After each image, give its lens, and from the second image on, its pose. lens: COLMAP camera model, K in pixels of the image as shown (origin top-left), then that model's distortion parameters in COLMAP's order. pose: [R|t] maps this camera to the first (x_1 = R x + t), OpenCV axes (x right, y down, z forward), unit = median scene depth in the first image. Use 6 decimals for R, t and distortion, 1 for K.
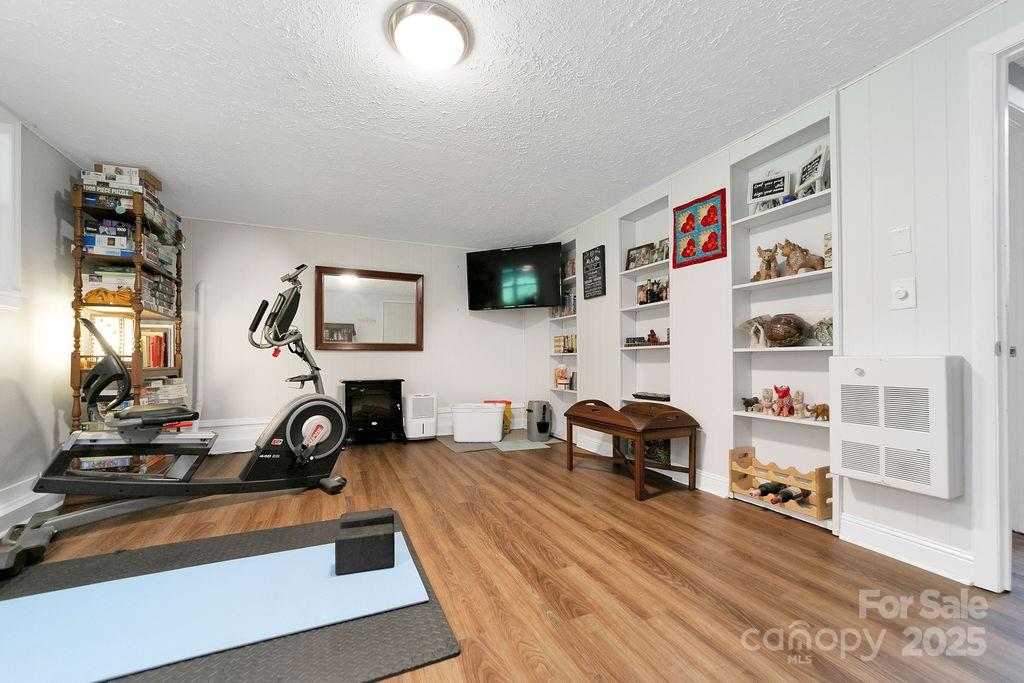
lens RADIAL K [[406.4, 0, 513.9], [0, 406.4, 345.7], [0, 0, 1]] dist [-0.016656, 0.008491]
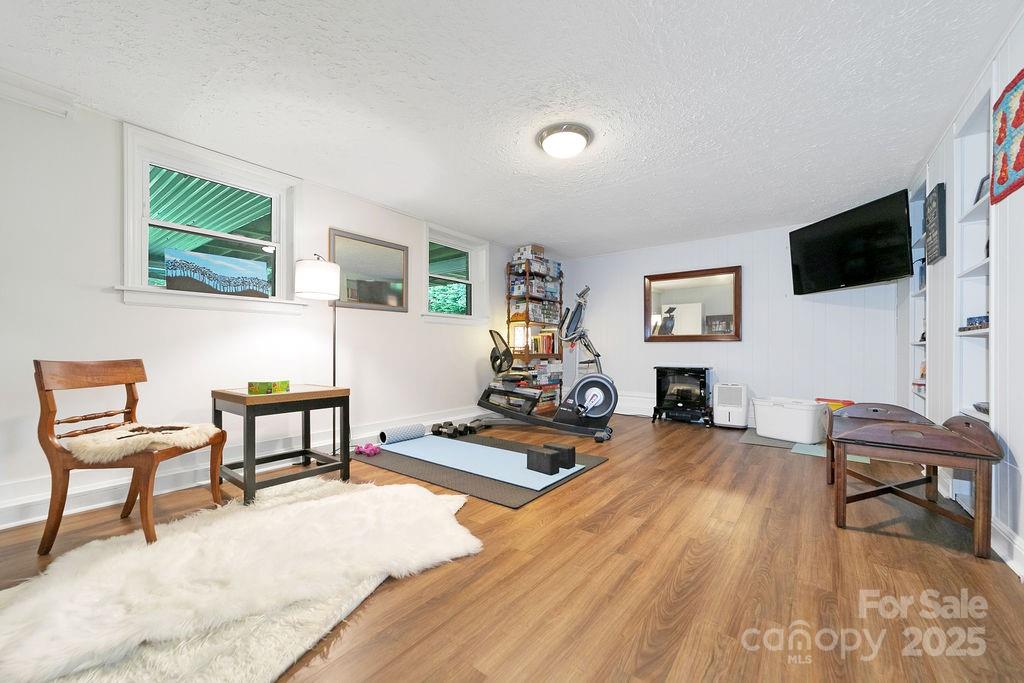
lens RADIAL K [[406.4, 0, 513.9], [0, 406.4, 345.7], [0, 0, 1]] dist [-0.016656, 0.008491]
pose [[0.460292, -0.003534, -0.887760, 0.701315], [0.027715, 0.999562, 0.010391, -0.003122], [0.887335, -0.029387, 0.460188, 0.070965]]
